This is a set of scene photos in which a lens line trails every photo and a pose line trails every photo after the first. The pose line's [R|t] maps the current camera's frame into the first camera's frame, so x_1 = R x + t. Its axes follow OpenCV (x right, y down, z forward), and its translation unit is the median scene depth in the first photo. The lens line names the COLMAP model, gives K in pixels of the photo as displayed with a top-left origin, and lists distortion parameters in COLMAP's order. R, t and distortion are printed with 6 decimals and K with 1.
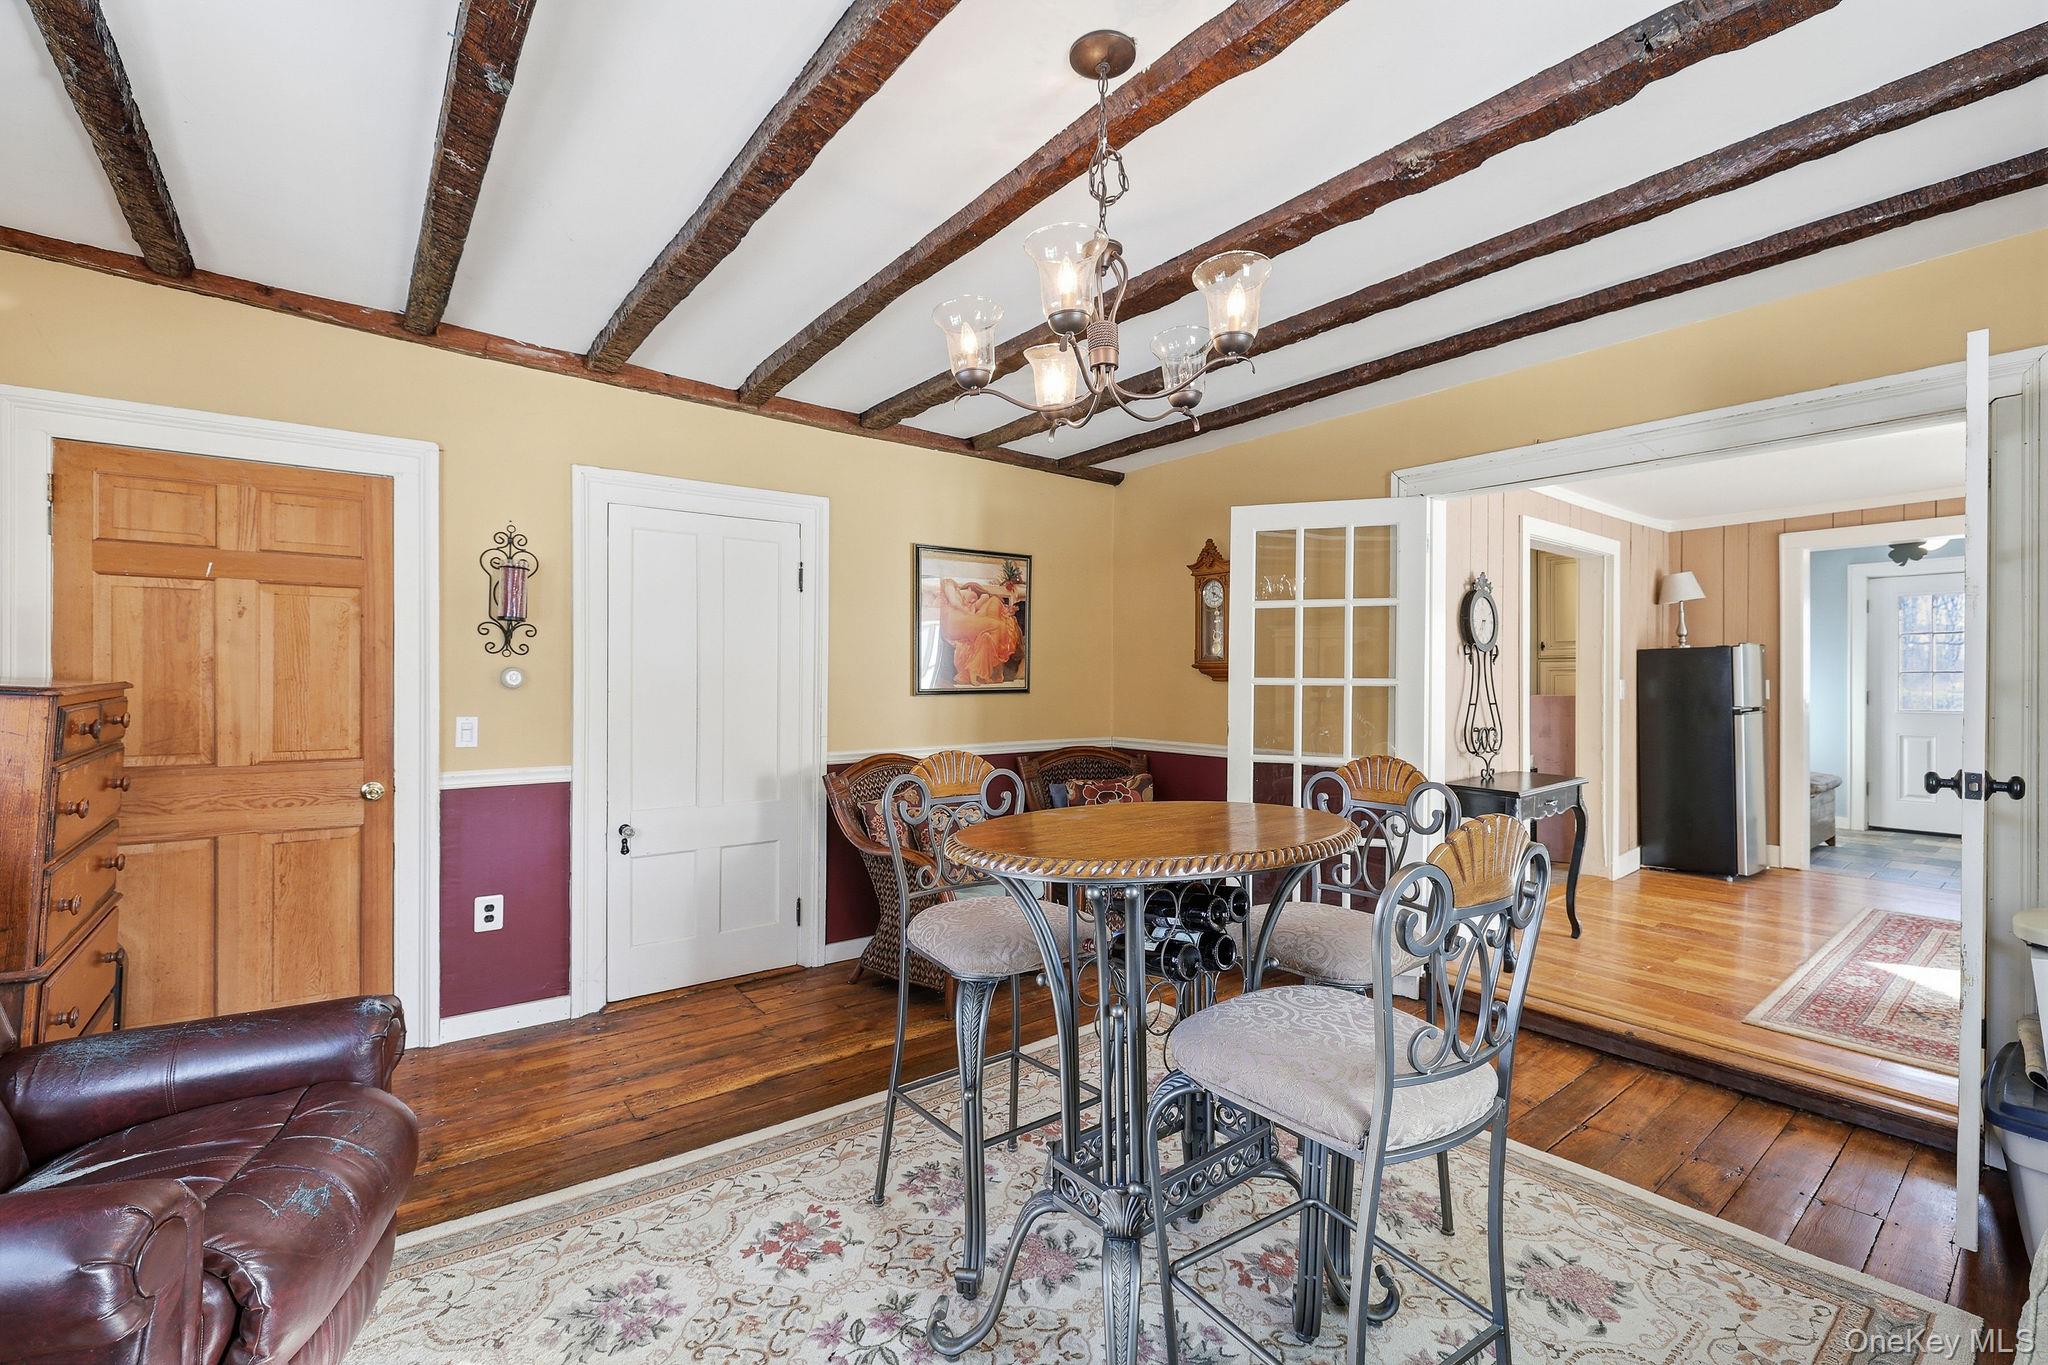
lens RADIAL K [[879.3, 0, 1023.7], [0, 879.3, 681.1], [0, 0, 1]] dist [0.000924, -0.000038]
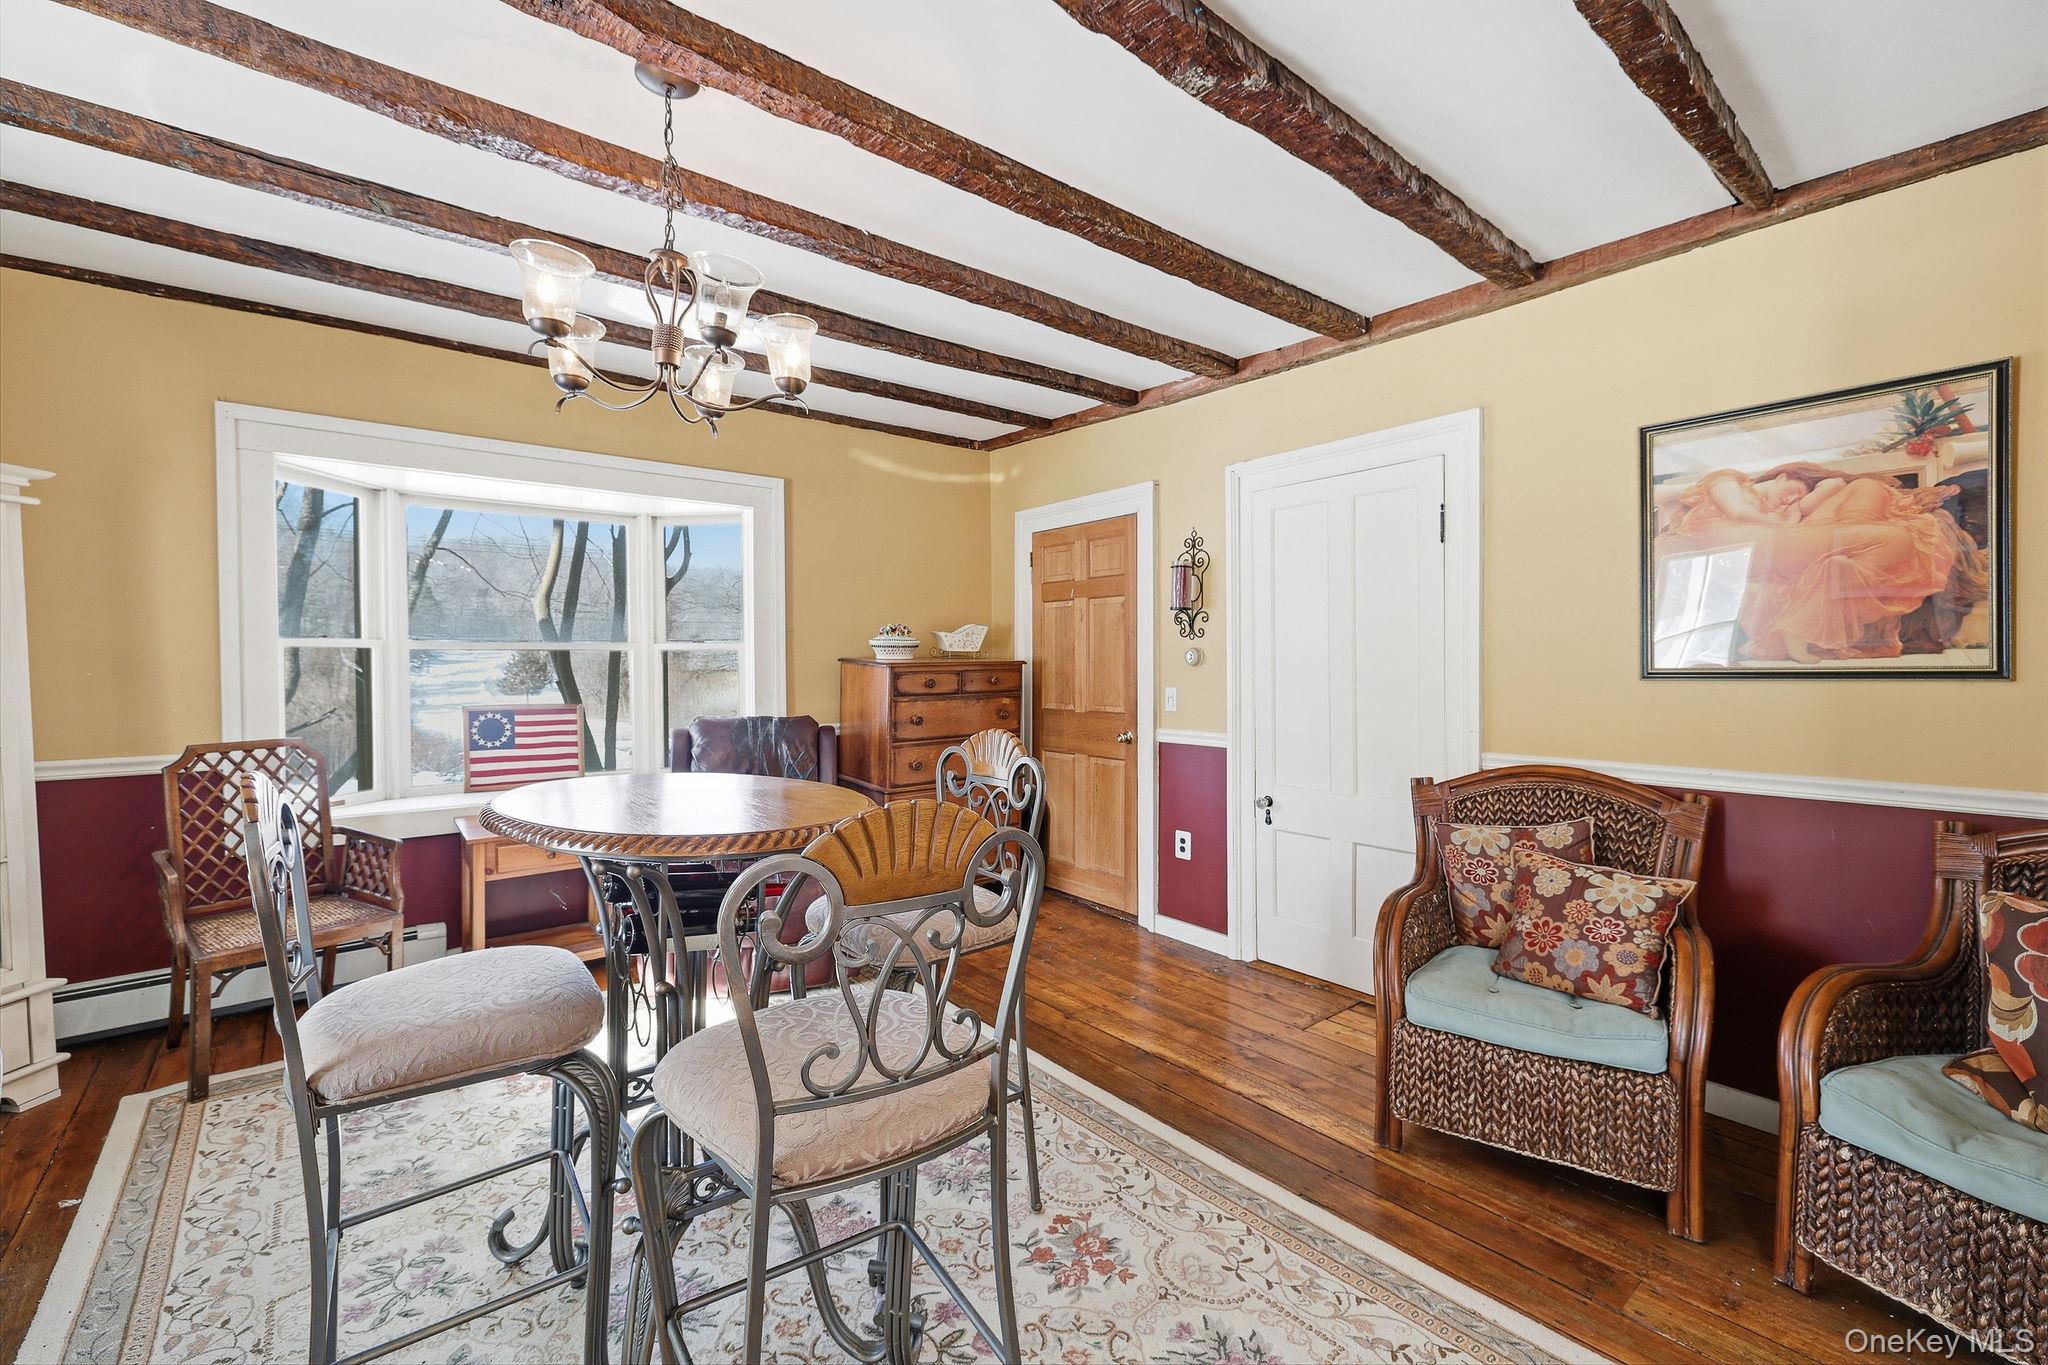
lens RADIAL K [[879.3, 0, 1021.3], [0, 879.3, 679.4], [0, 0, 1]] dist [0.000924, -0.000038]
pose [[0.010866, 0.015504, -0.999821, 0.623381], [0.001389, 0.999879, 0.015520, 0.008487], [0.999940, -0.001557, 0.010843, 0.741862]]
